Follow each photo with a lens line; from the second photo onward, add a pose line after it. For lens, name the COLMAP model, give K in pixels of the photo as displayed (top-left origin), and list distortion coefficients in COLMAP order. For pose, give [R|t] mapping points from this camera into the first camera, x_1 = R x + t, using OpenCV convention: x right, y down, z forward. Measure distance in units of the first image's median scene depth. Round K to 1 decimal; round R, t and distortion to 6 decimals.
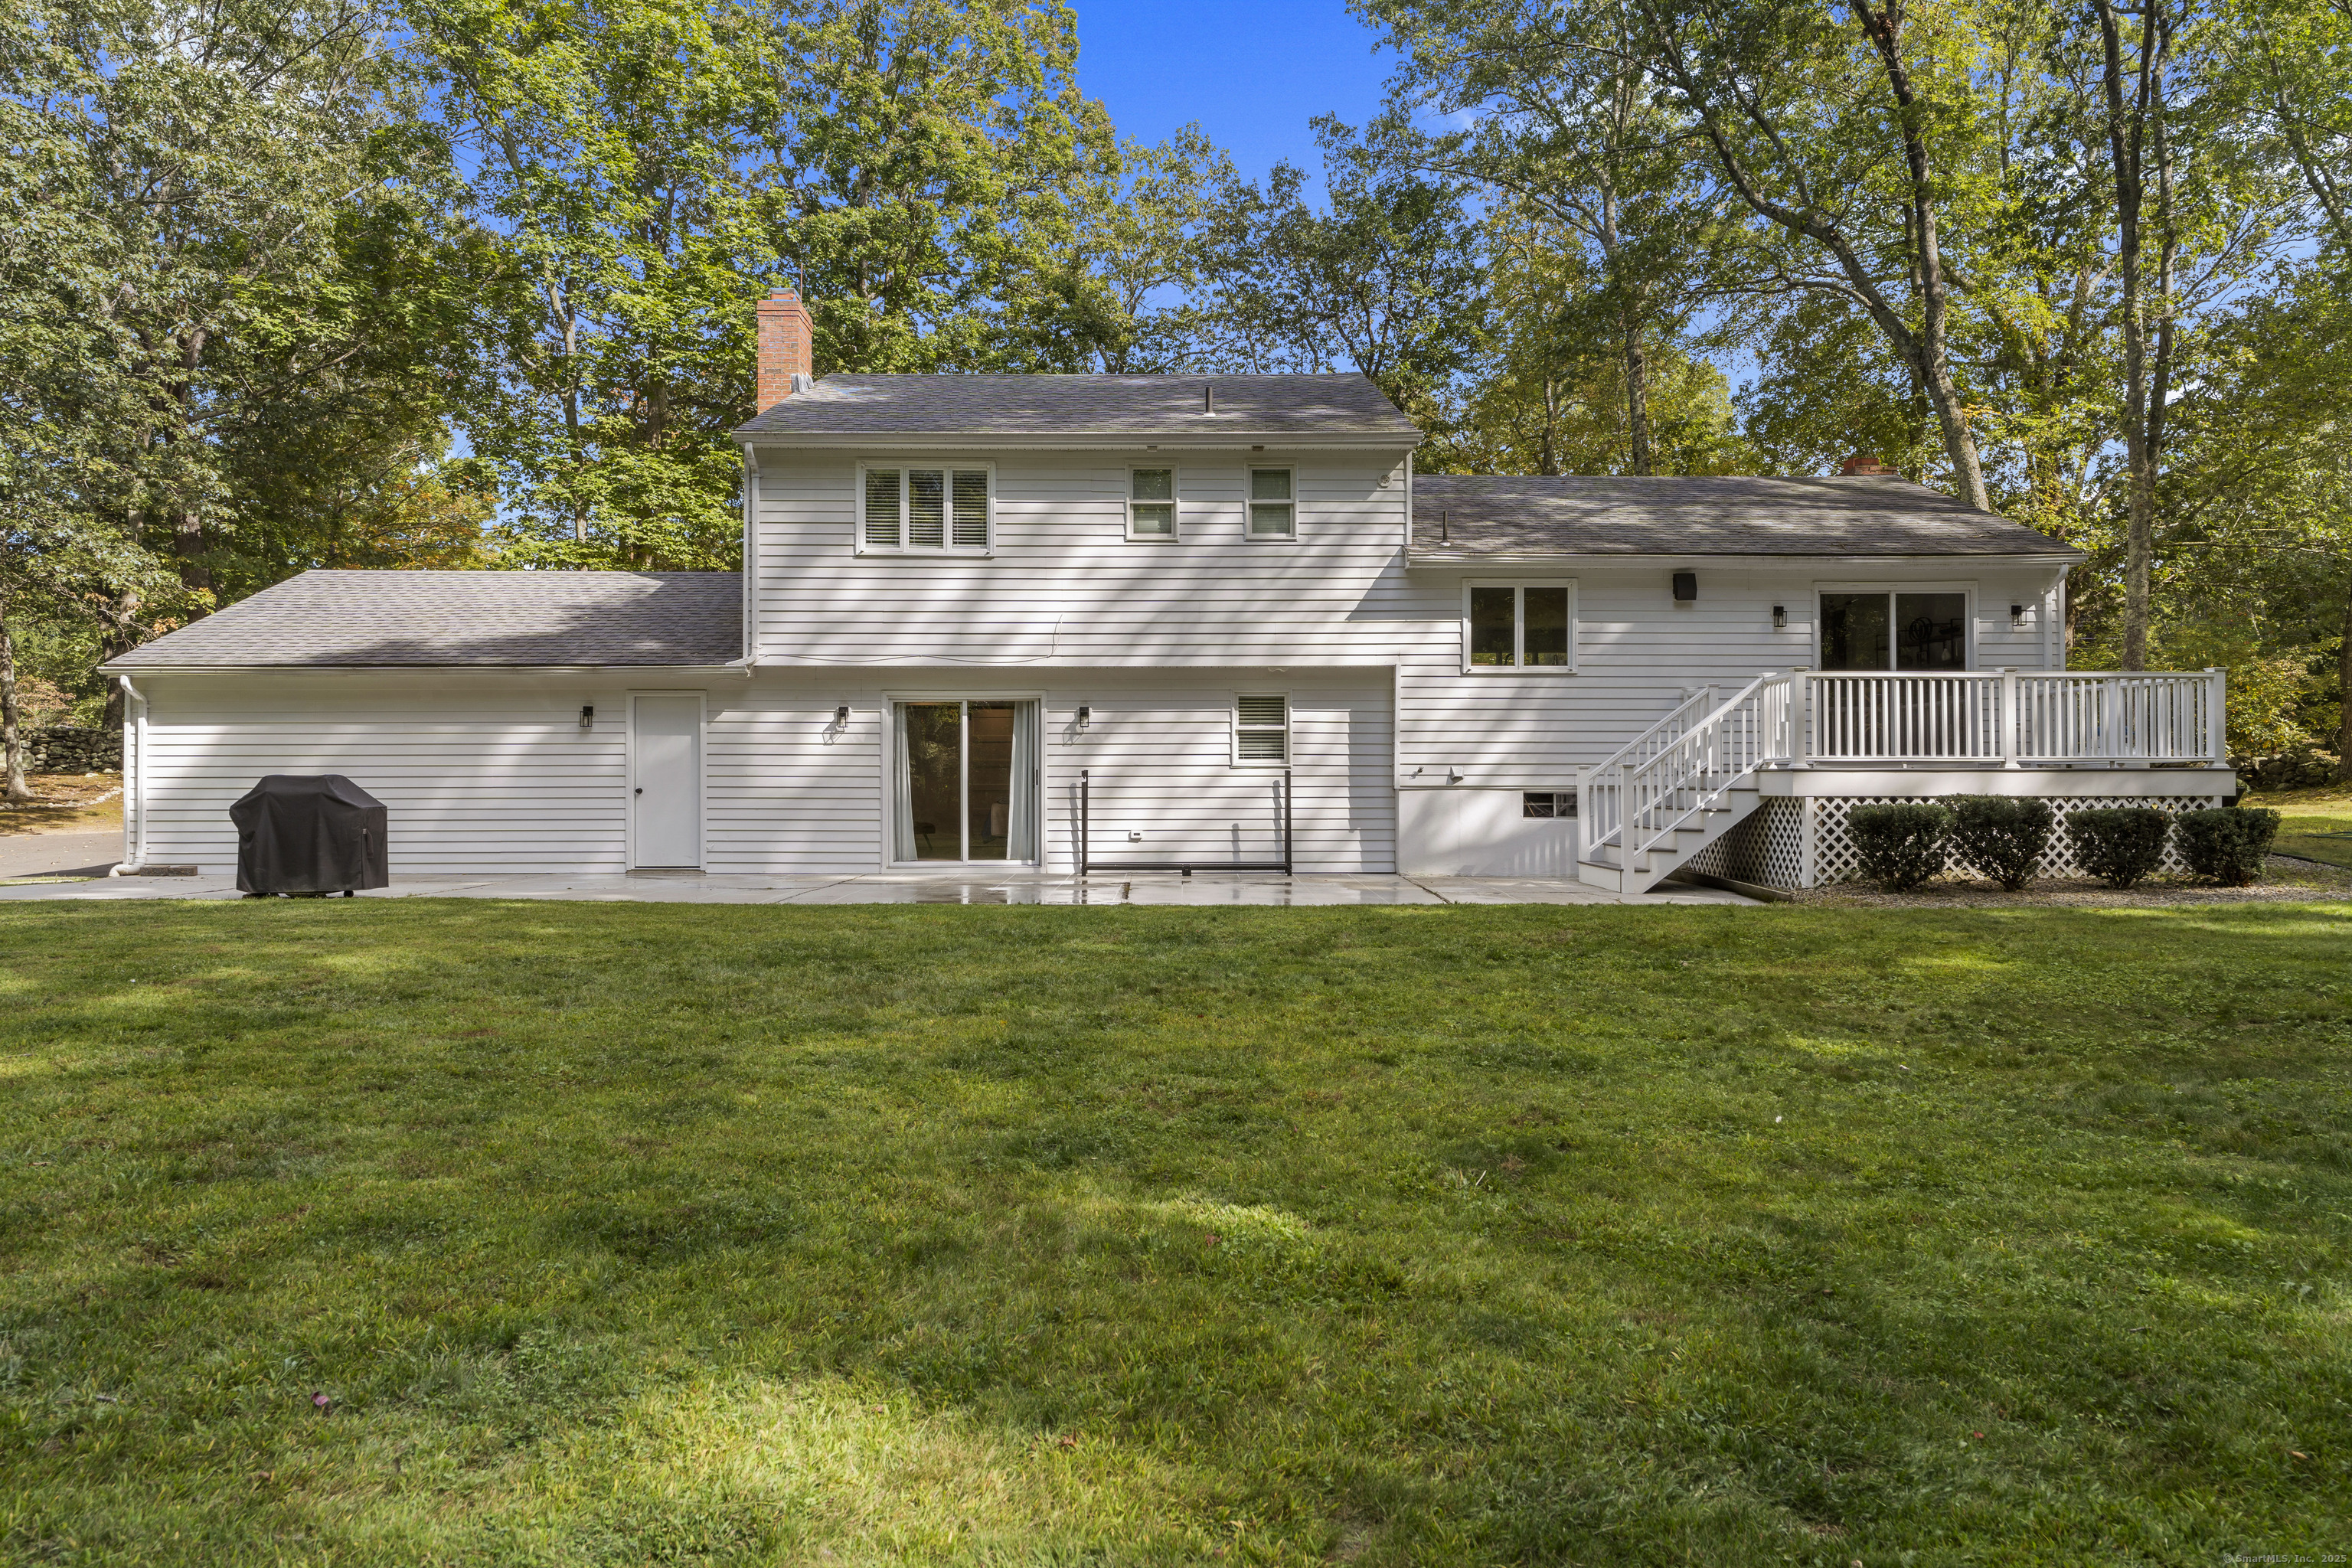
lens RADIAL K [[1470.1, 0, 1176.1], [0, 1470.1, 791.0], [0, 0, 1]] dist [-0.000127, -0.001924]
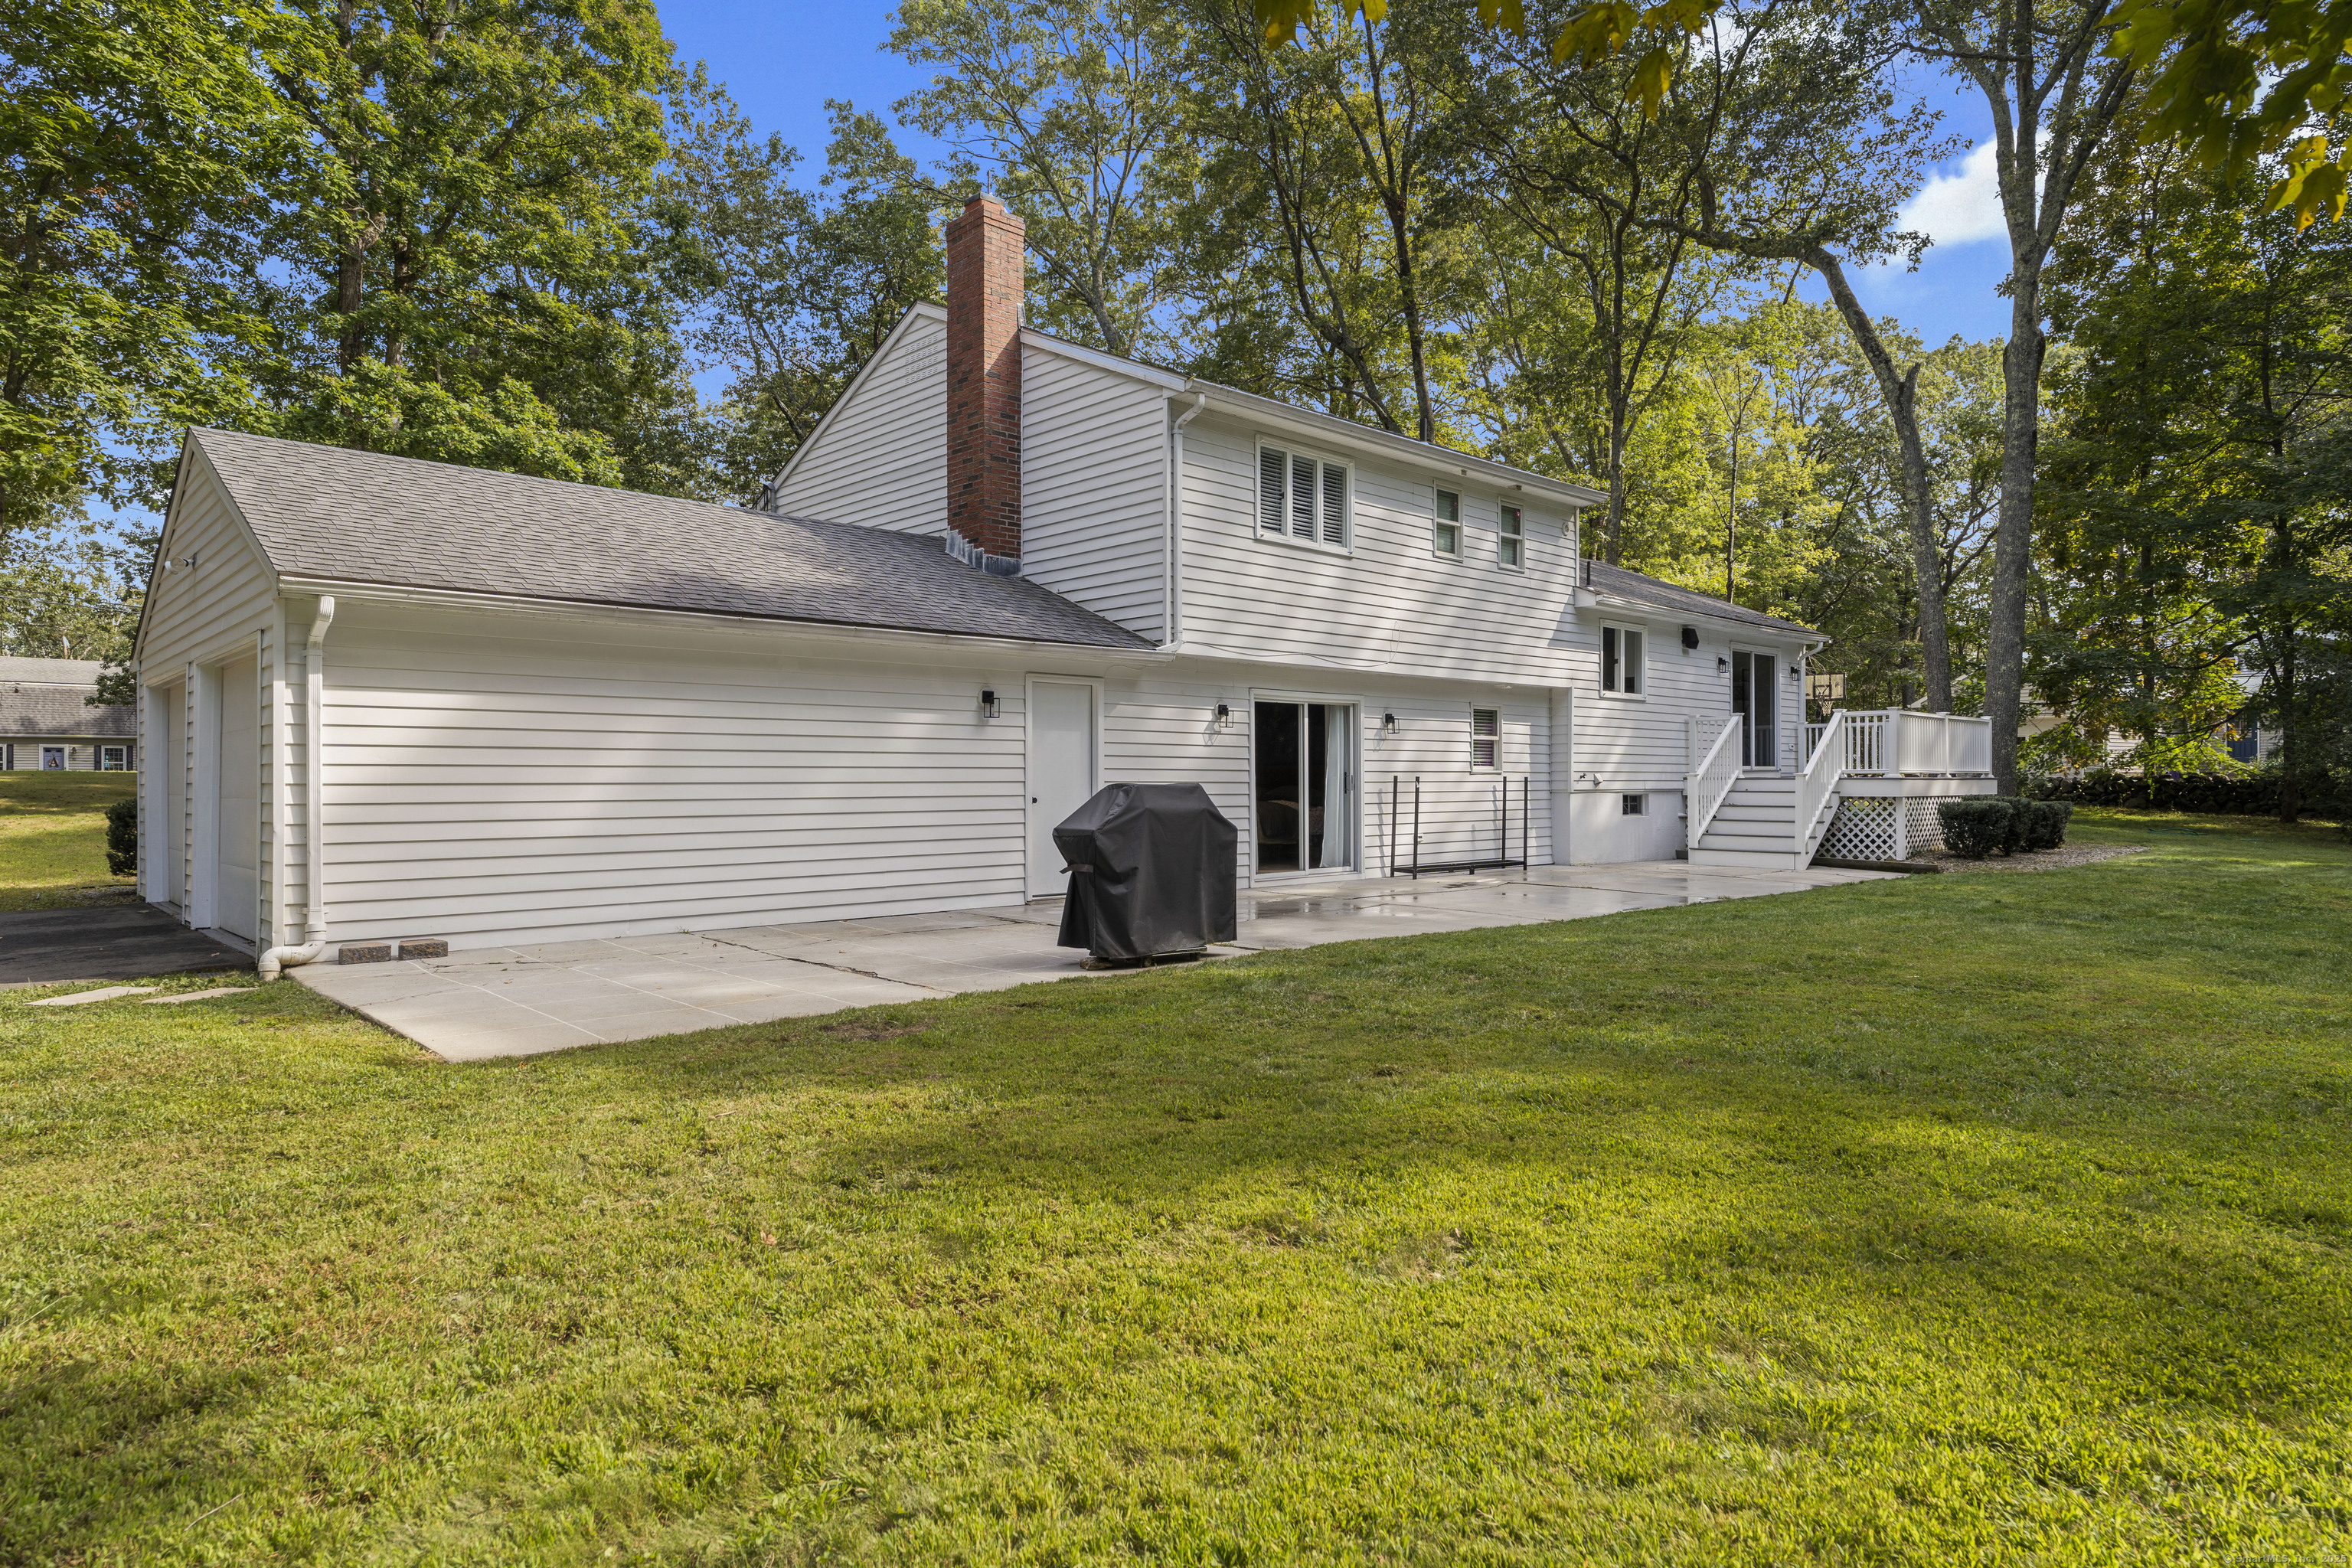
lens RADIAL K [[1334.0, 0, 1169.8], [0, 1334.0, 767.5], [0, 0, 1]] dist [-0.022668, -0.000626]
pose [[0.745652, 0.005920, 0.666309, -0.789025], [-0.000587, 0.999966, -0.008228, -0.011965], [-0.666335, 0.005744, 0.745630, 0.412210]]
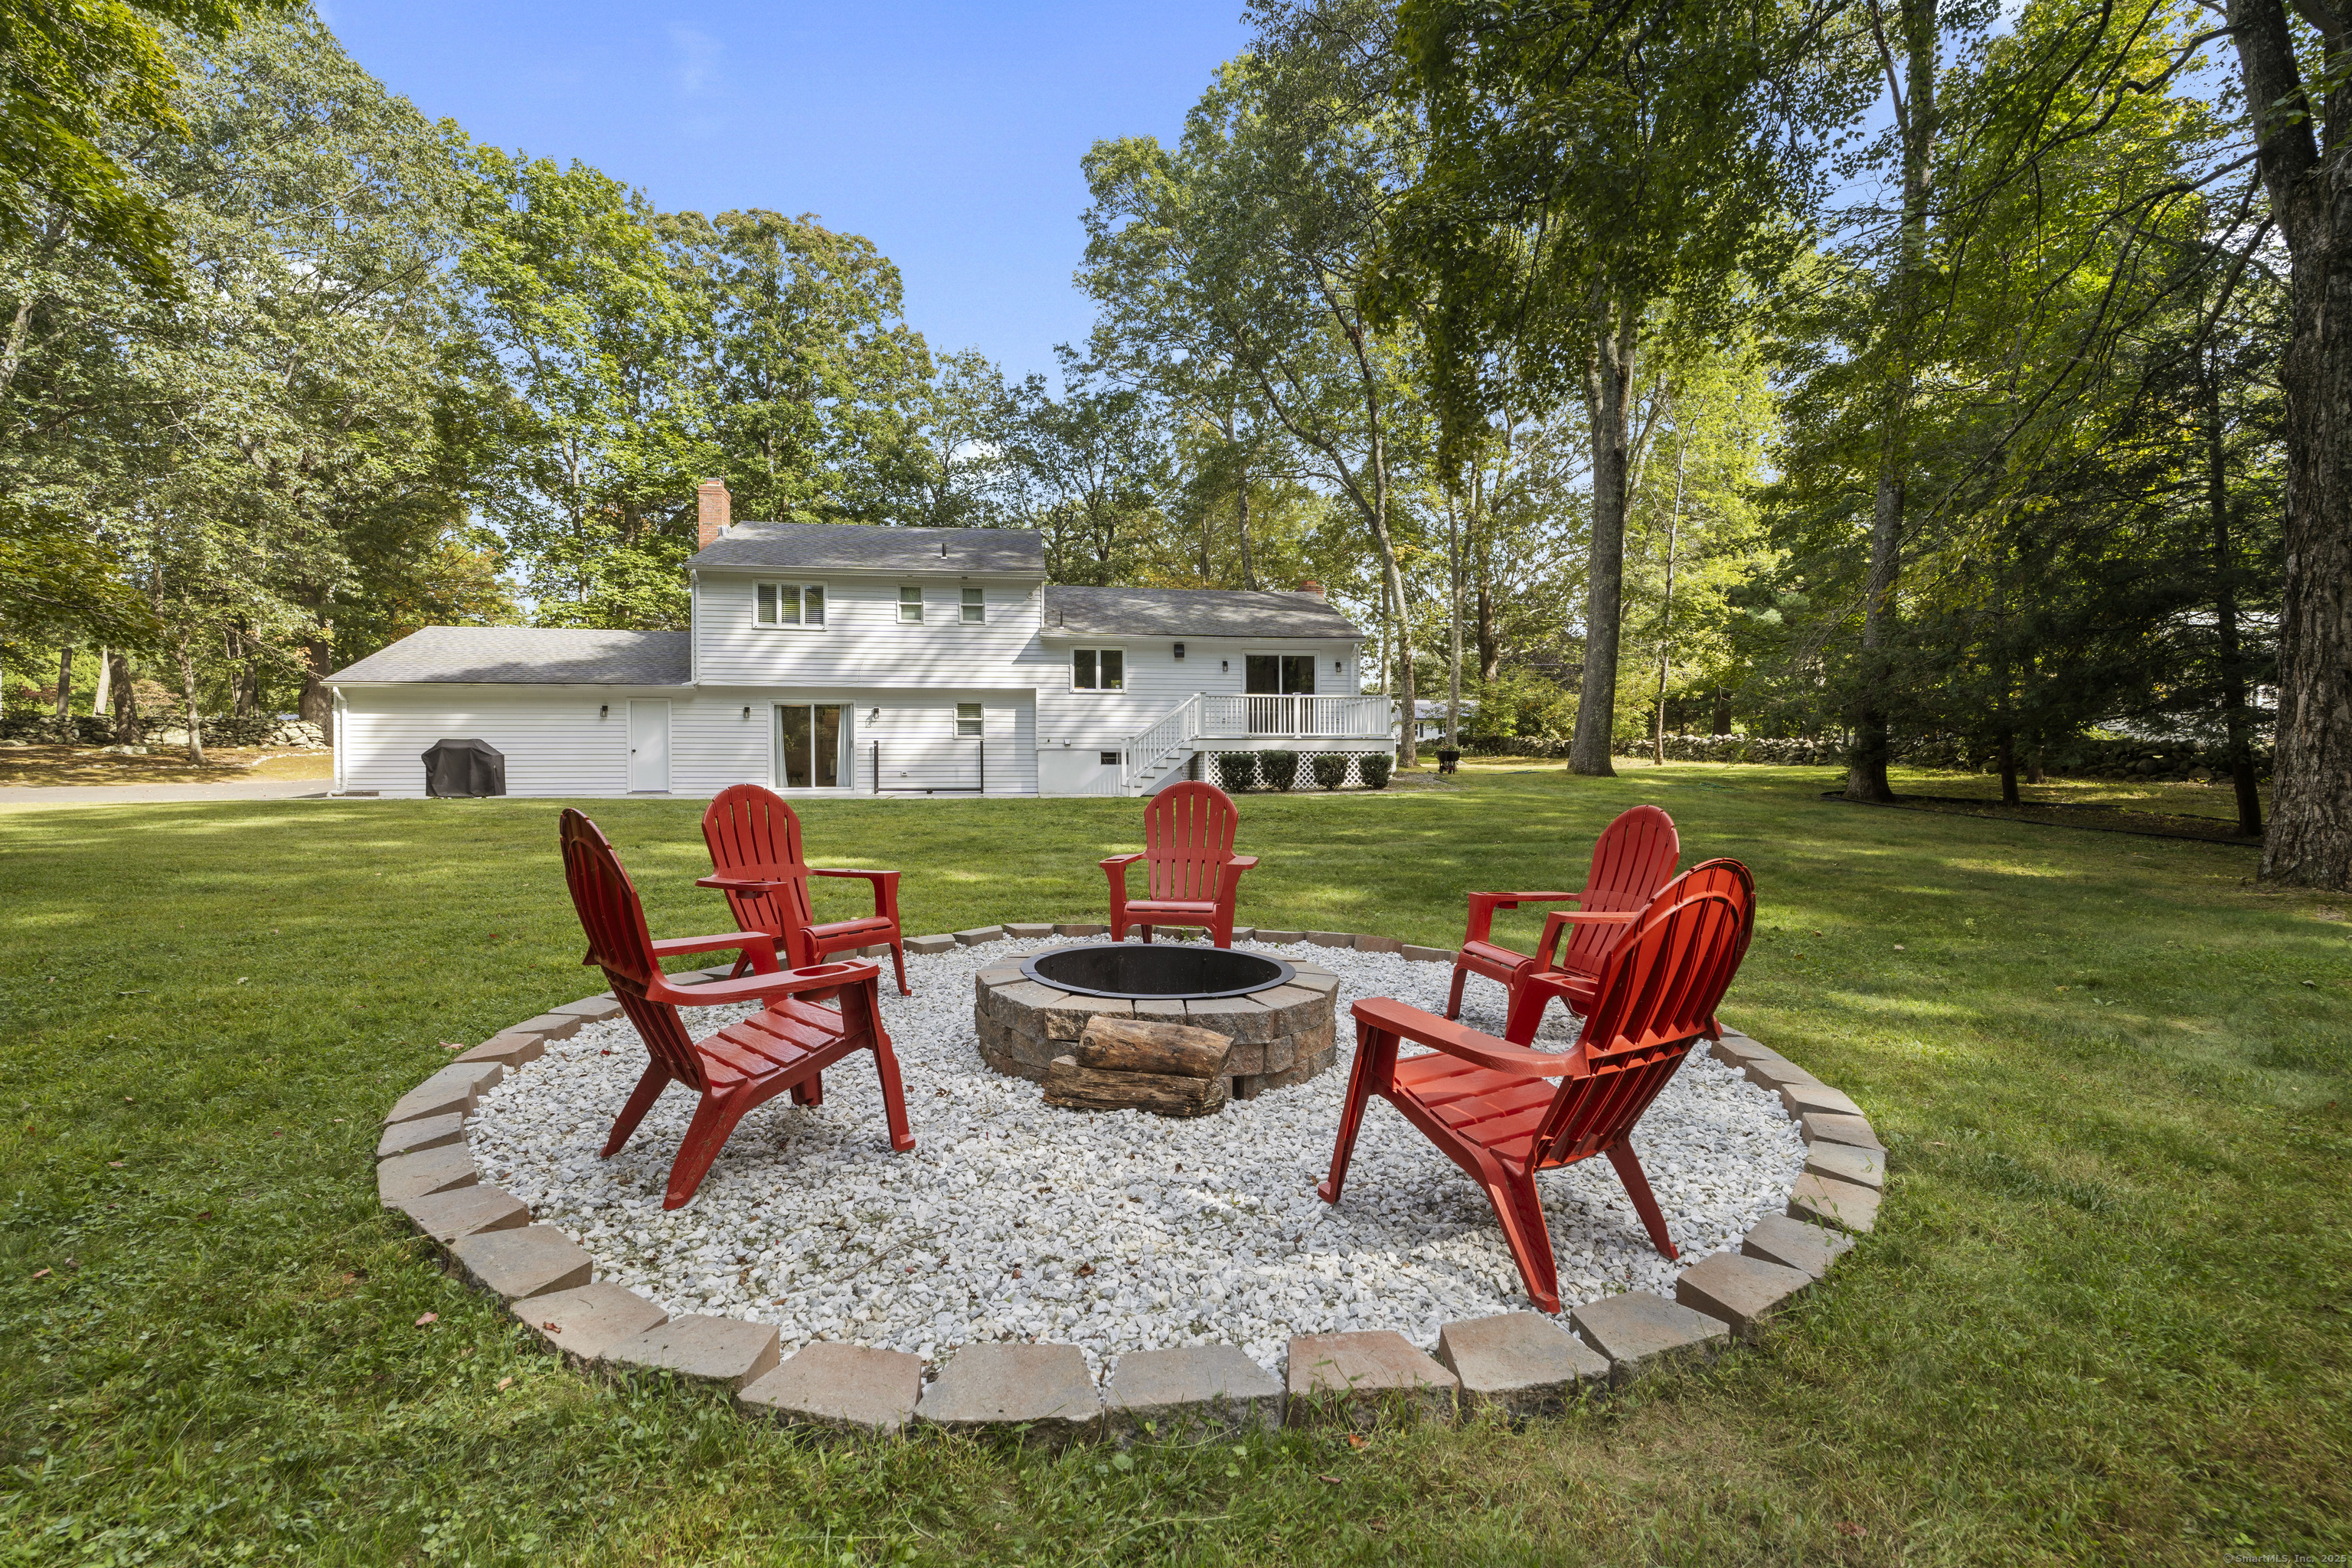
lens RADIAL K [[1047.0, 0, 1160.8], [0, 1047.0, 776.5], [0, 0, 1]] dist [0.002149, 0.000374]
pose [[0.990832, -0.001975, 0.135087, 0.123131], [0.001000, 0.999973, 0.007285, 0.024091], [-0.135097, -0.007083, 0.990807, -0.422760]]
